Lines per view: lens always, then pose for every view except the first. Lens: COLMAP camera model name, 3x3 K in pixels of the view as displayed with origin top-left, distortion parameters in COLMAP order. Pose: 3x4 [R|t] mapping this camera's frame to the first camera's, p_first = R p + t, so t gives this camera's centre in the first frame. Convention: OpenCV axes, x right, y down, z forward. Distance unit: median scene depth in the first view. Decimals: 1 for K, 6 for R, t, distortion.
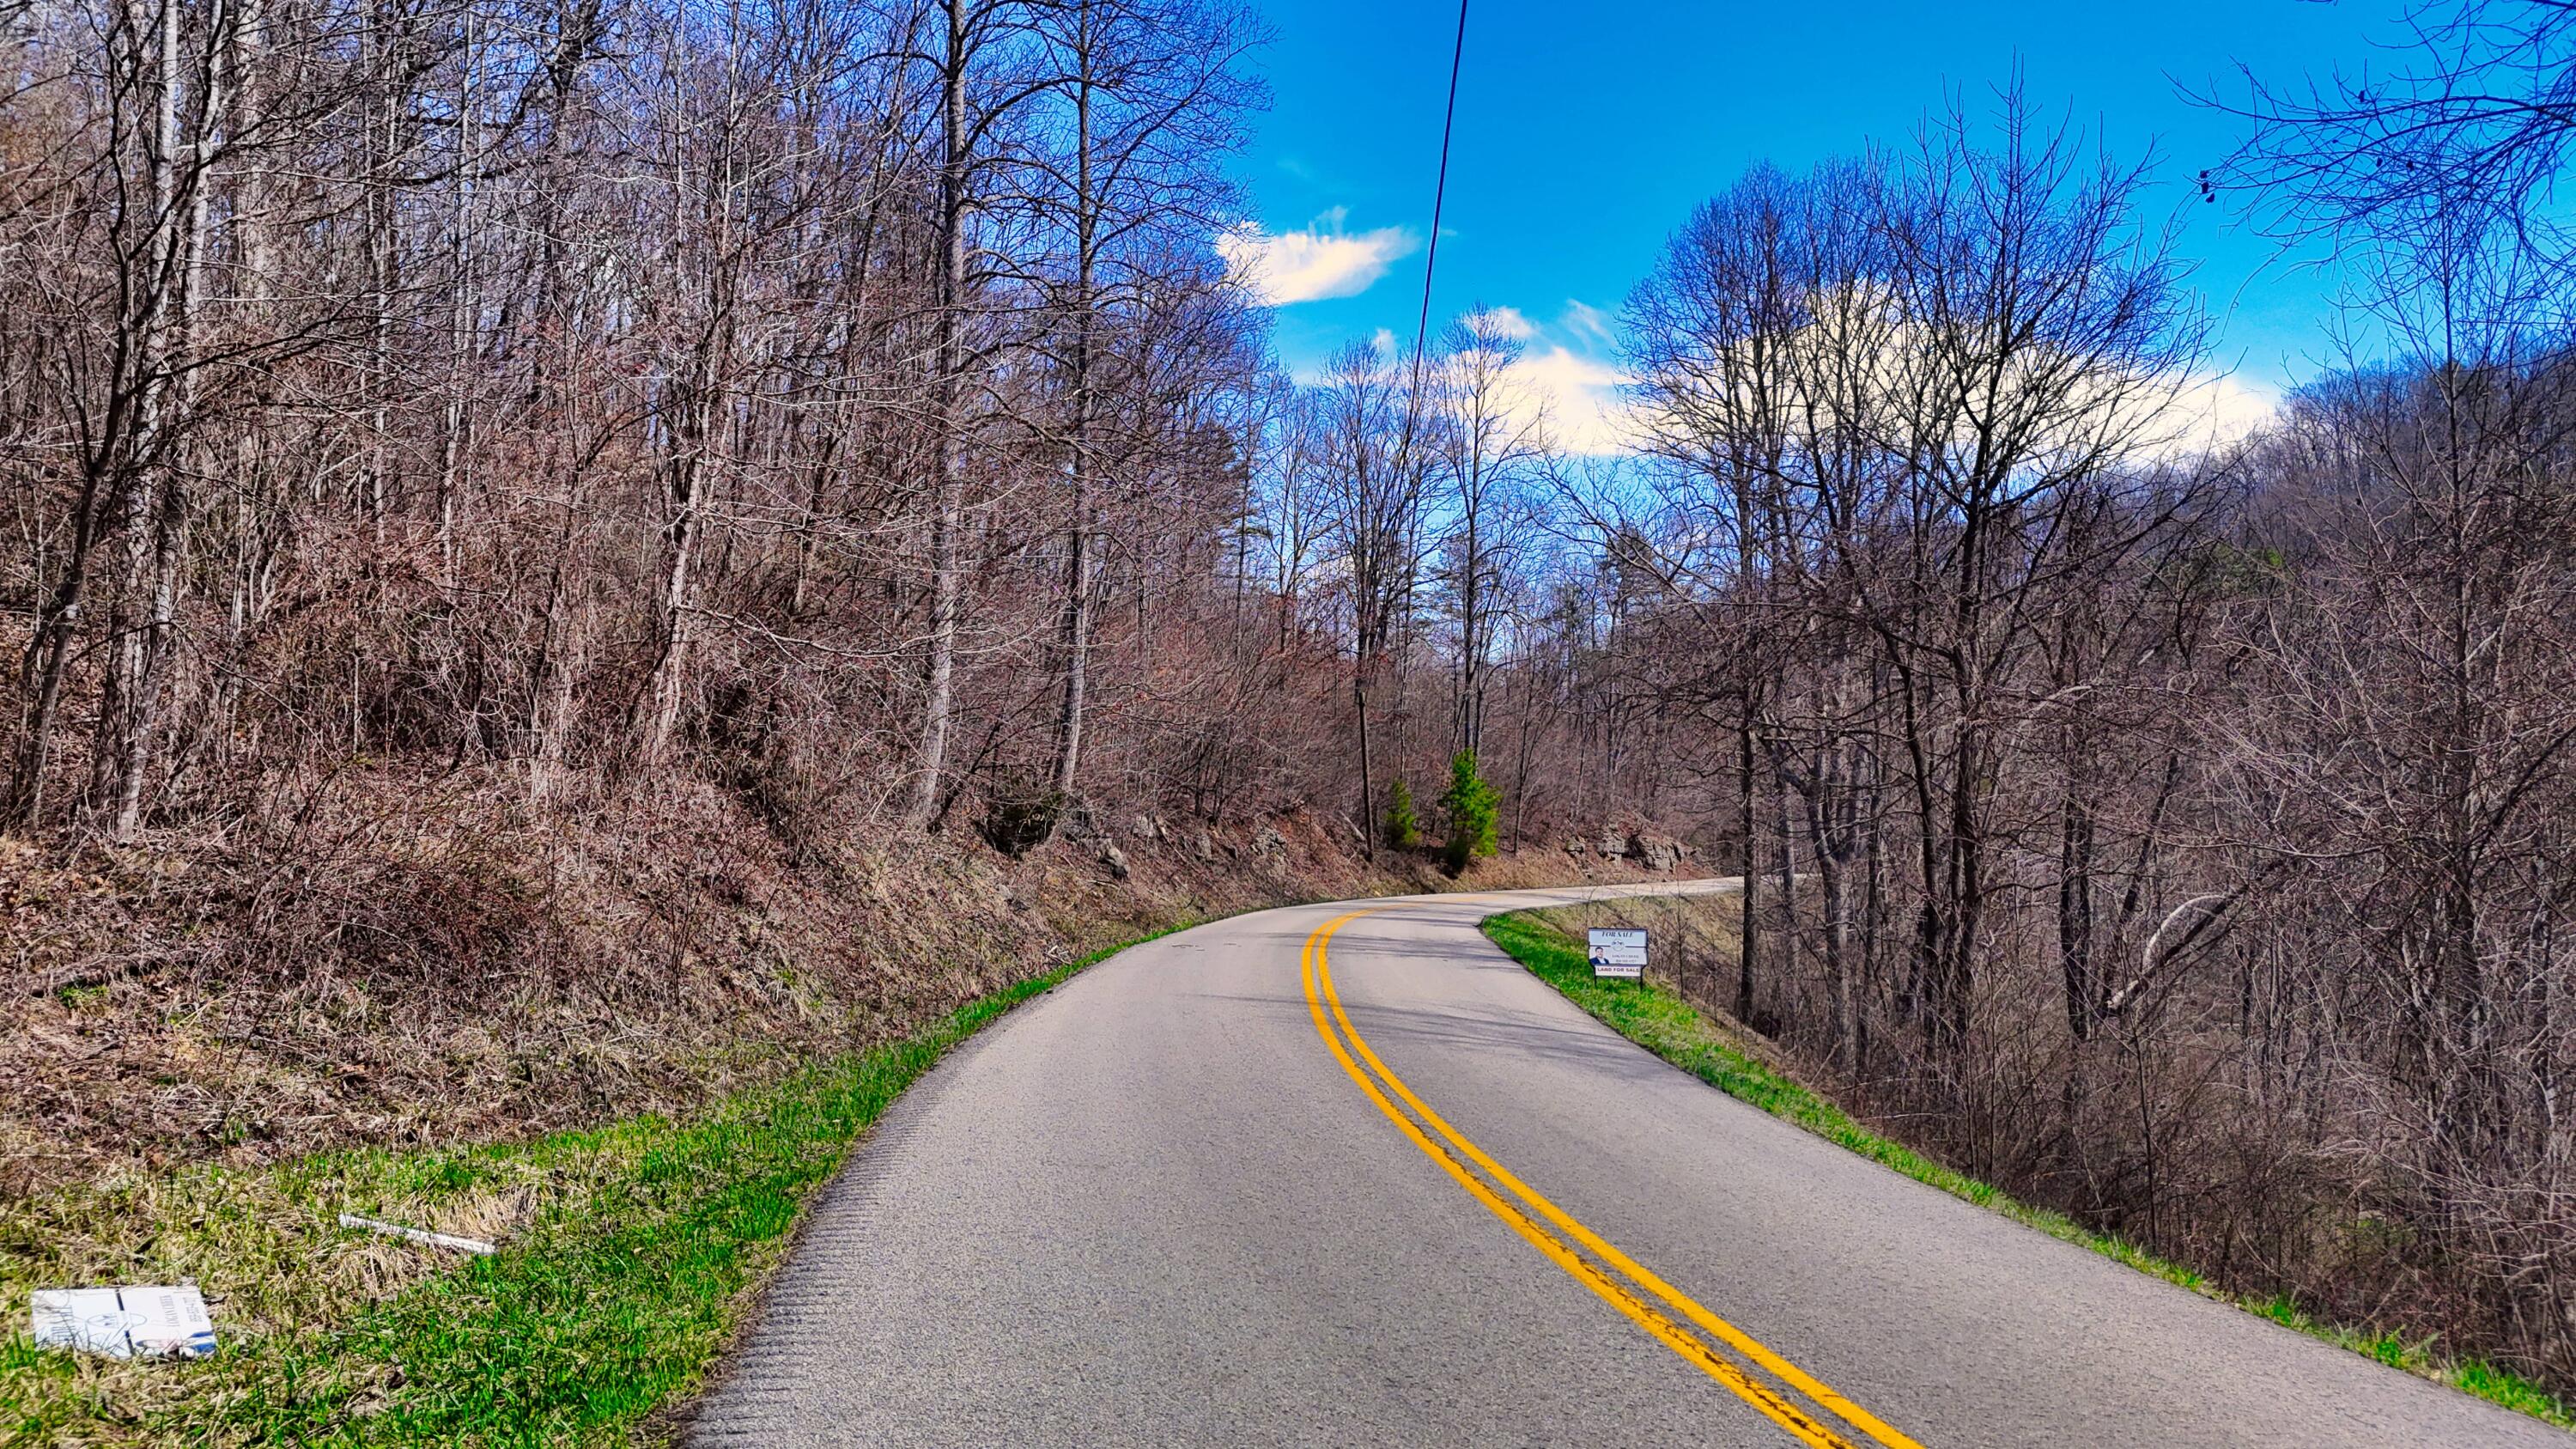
lens RADIAL K [[1902.1, 0, 1289.7], [0, 1902.1, 721.4], [0, 0, 1]] dist [0.067768, -0.057931]
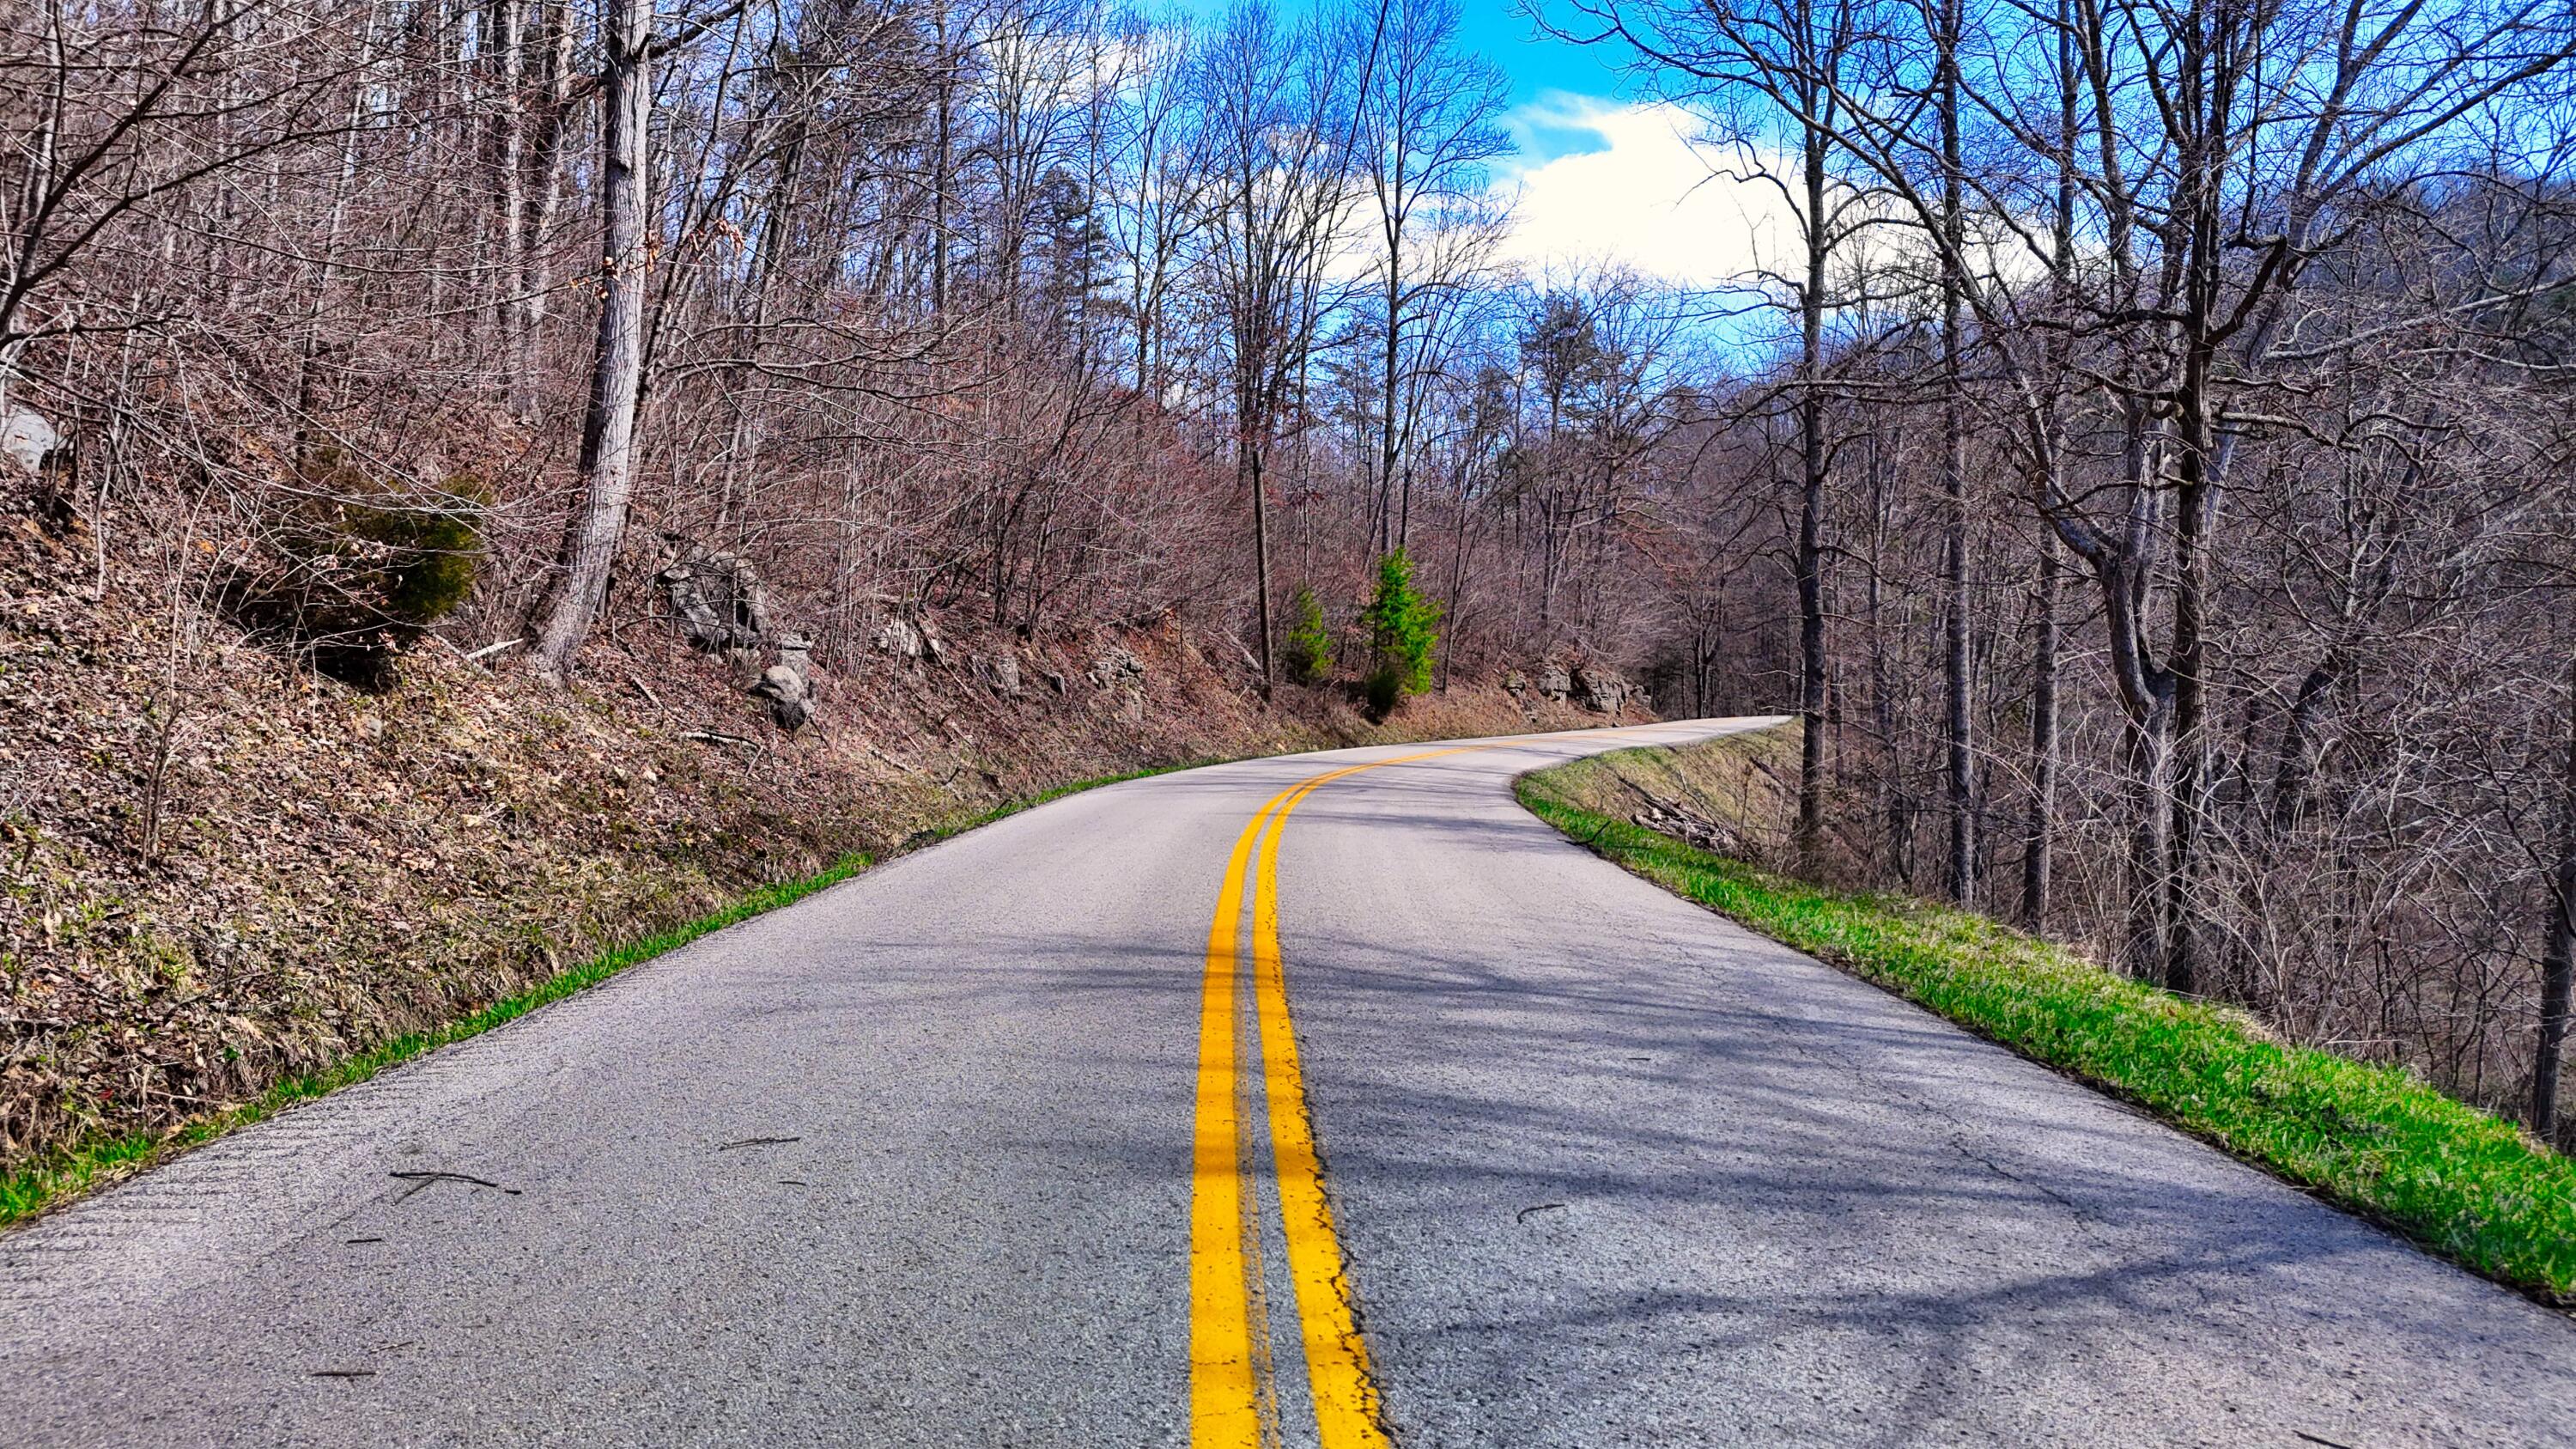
lens RADIAL K [[1902.1, 0, 1290.4], [0, 1902.1, 735.3], [0, 0, 1]] dist [0.067768, -0.057931]
pose [[0.997384, 0.001628, 0.072272, 0.000856], [-0.008136, 0.995922, 0.089854, 0.023910], [-0.071831, -0.090207, 0.993329, 0.307875]]
